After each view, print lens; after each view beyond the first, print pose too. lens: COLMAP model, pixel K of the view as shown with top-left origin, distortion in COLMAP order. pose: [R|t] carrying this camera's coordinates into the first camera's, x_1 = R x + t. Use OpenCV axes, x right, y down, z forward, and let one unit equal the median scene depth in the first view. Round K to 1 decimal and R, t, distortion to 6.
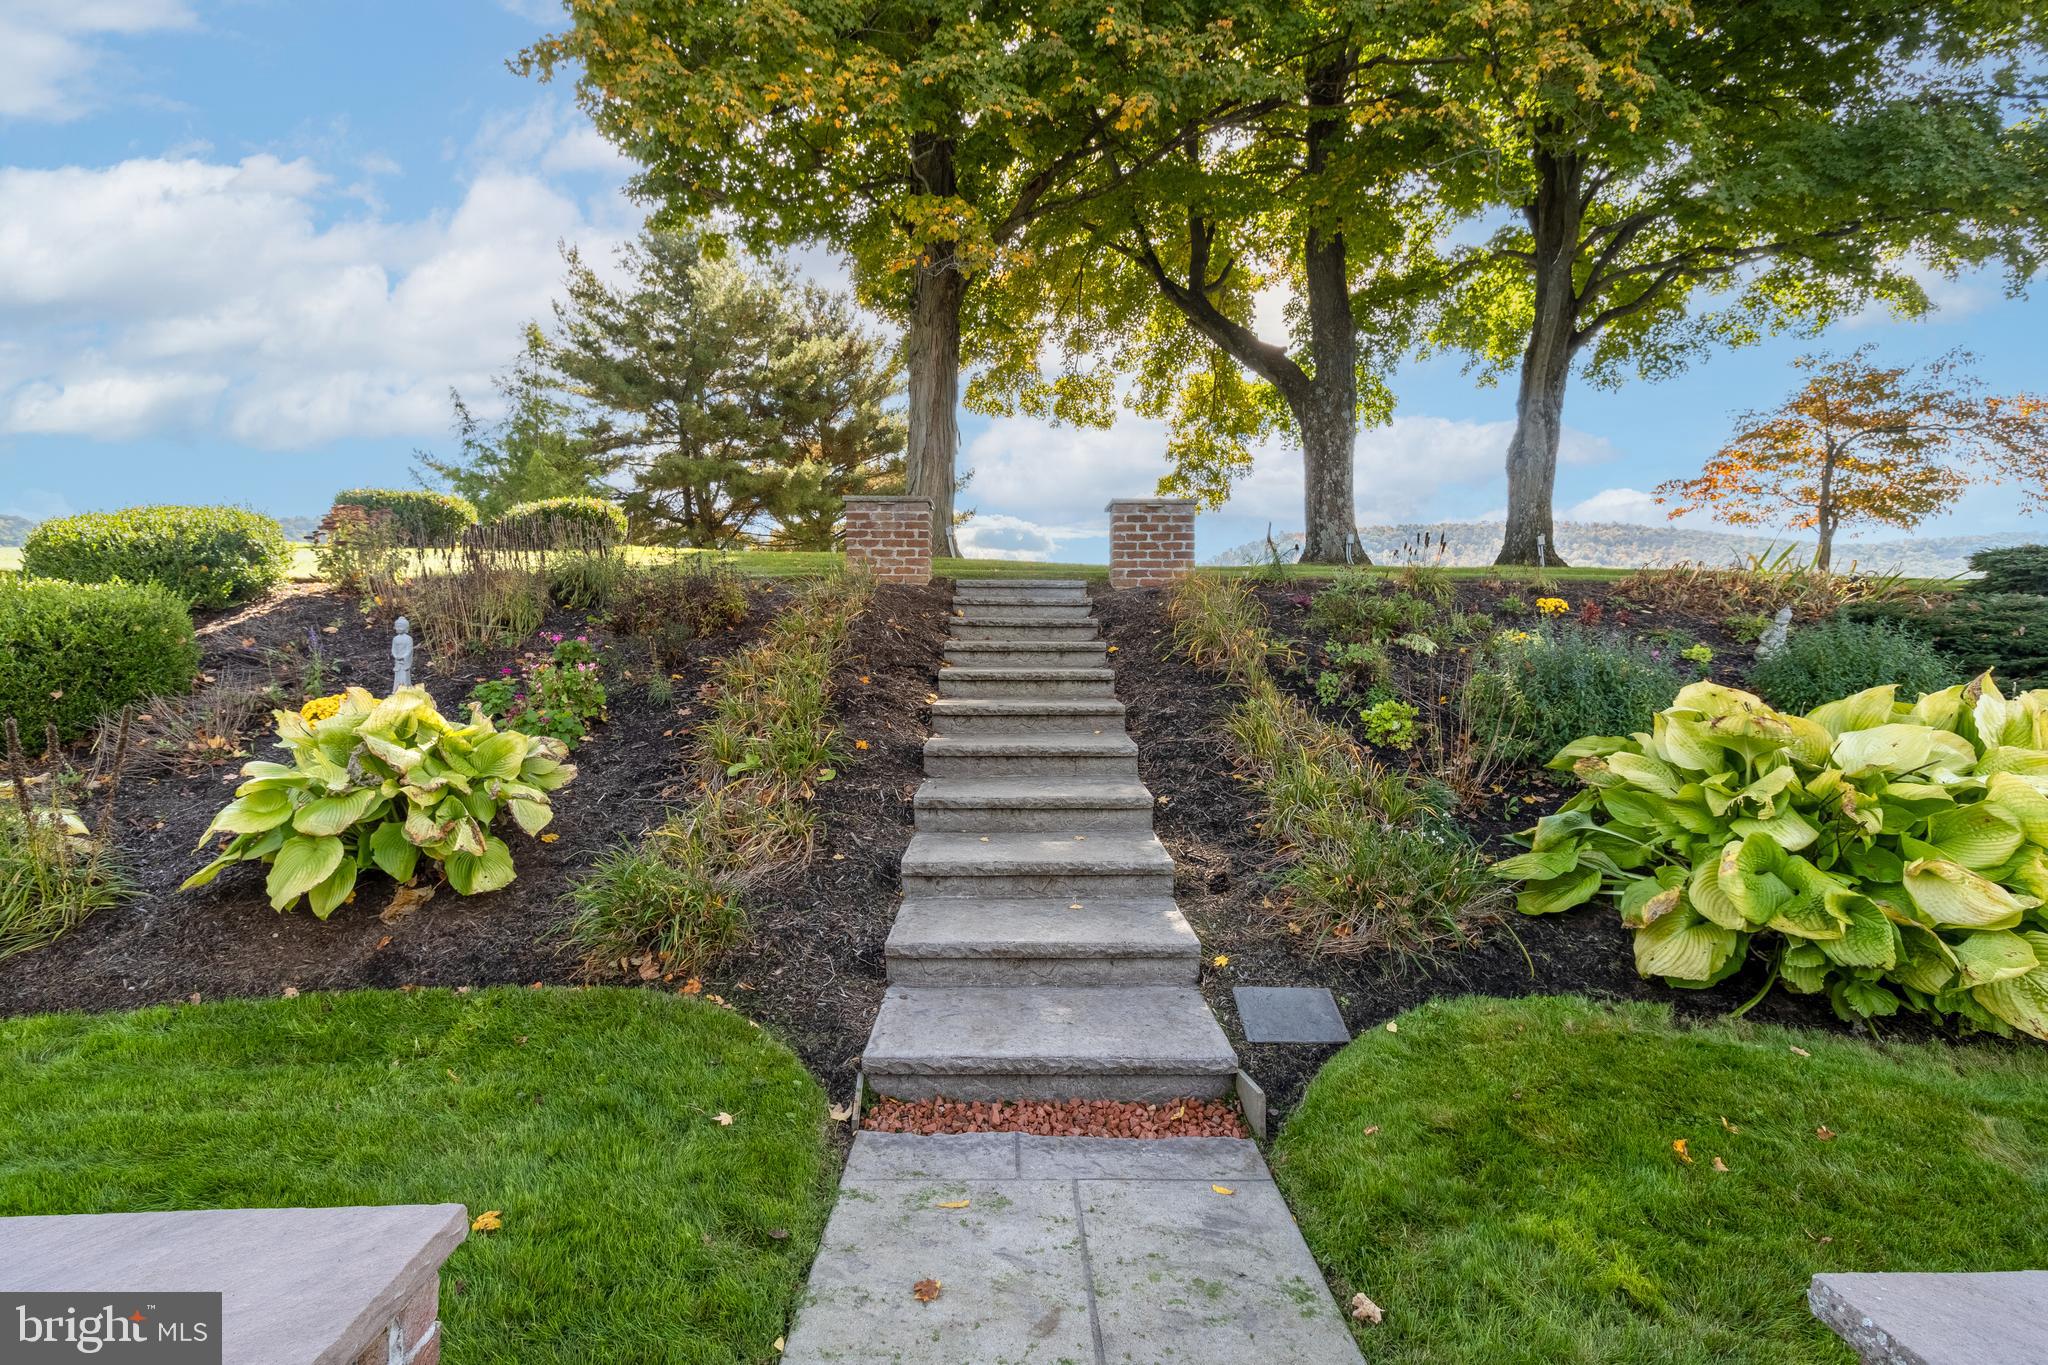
lens RADIAL K [[948.8, 0, 1017.1], [0, 948.8, 671.1], [0, 0, 1]] dist [0.001263, 0.000453]
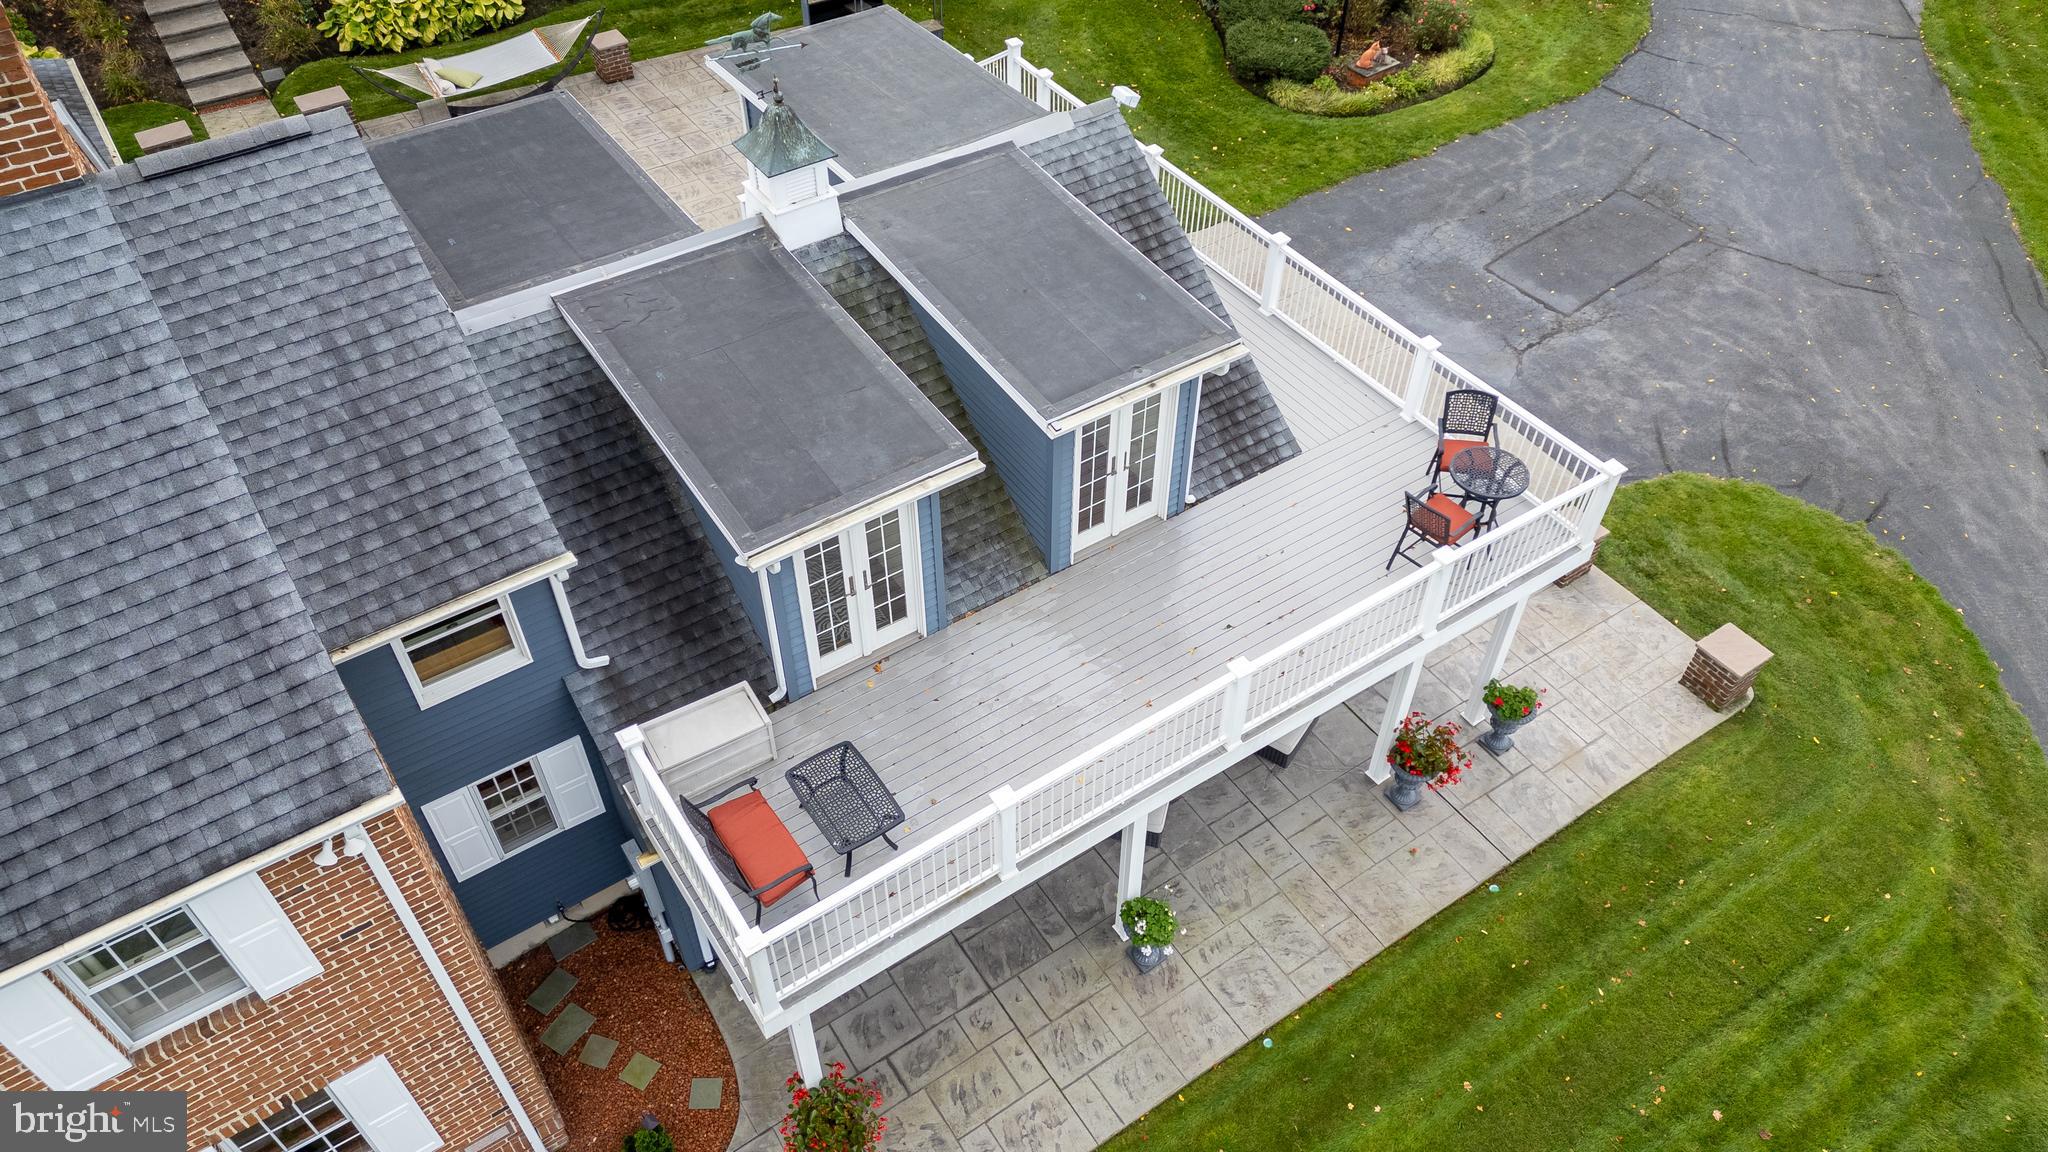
lens RADIAL K [[1425.9, 0, 1015.5], [0, 1425.9, 569.8], [0, 0, 1]] dist [0.072069, -0.031139]
pose [[0.845620, -0.385355, 0.369362, -0.260683], [0.018146, 0.712321, 0.701620, -3.118301], [-0.533477, -0.586601, 0.609345, -7.347799]]
